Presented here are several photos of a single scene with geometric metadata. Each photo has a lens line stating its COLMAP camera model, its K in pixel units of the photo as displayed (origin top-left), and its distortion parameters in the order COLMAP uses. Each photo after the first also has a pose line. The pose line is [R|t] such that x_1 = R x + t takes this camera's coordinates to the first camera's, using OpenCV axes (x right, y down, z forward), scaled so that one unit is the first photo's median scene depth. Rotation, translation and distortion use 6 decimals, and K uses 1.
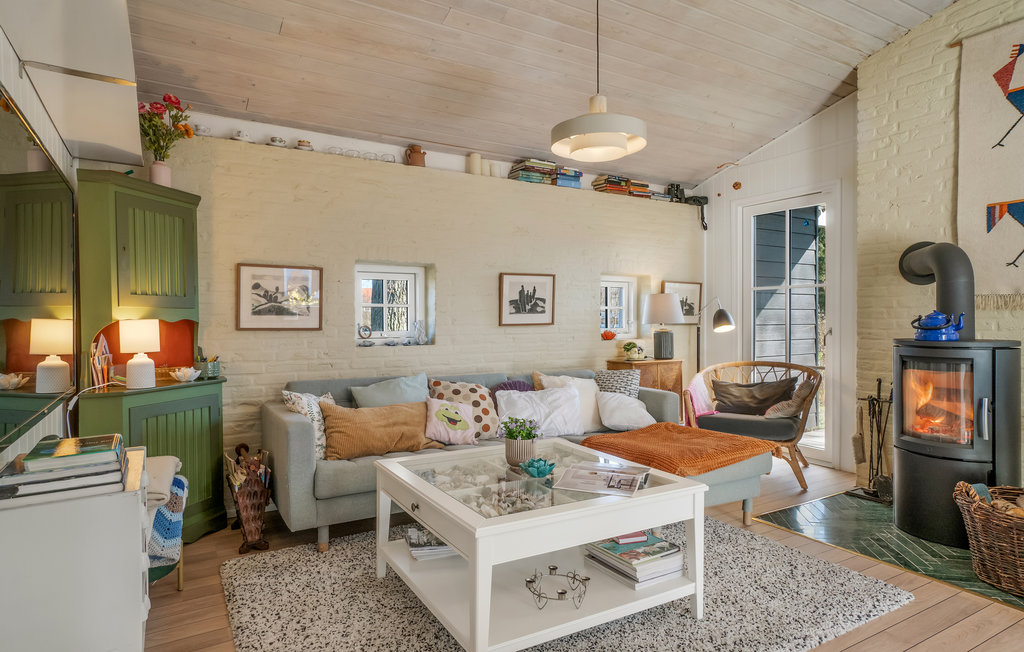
lens RADIAL K [[575.8, 0, 528.2], [0, 575.8, 328.1], [0, 0, 1]] dist [-0.025064, 0.005897]
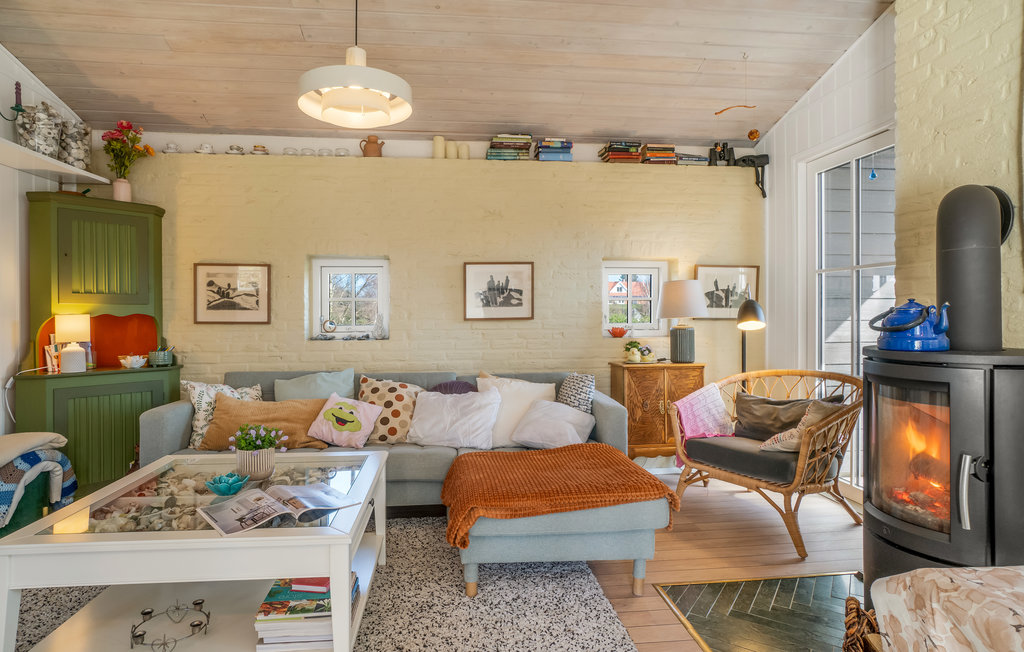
lens RADIAL K [[575.8, 0, 545.7], [0, 575.8, 311.3], [0, 0, 1]] dist [-0.025064, 0.005897]
pose [[0.909406, -0.001449, -0.415906, 0.496612], [-0.004527, 0.999900, -0.013382, -0.007213], [0.415884, 0.014053, 0.909309, 0.242503]]
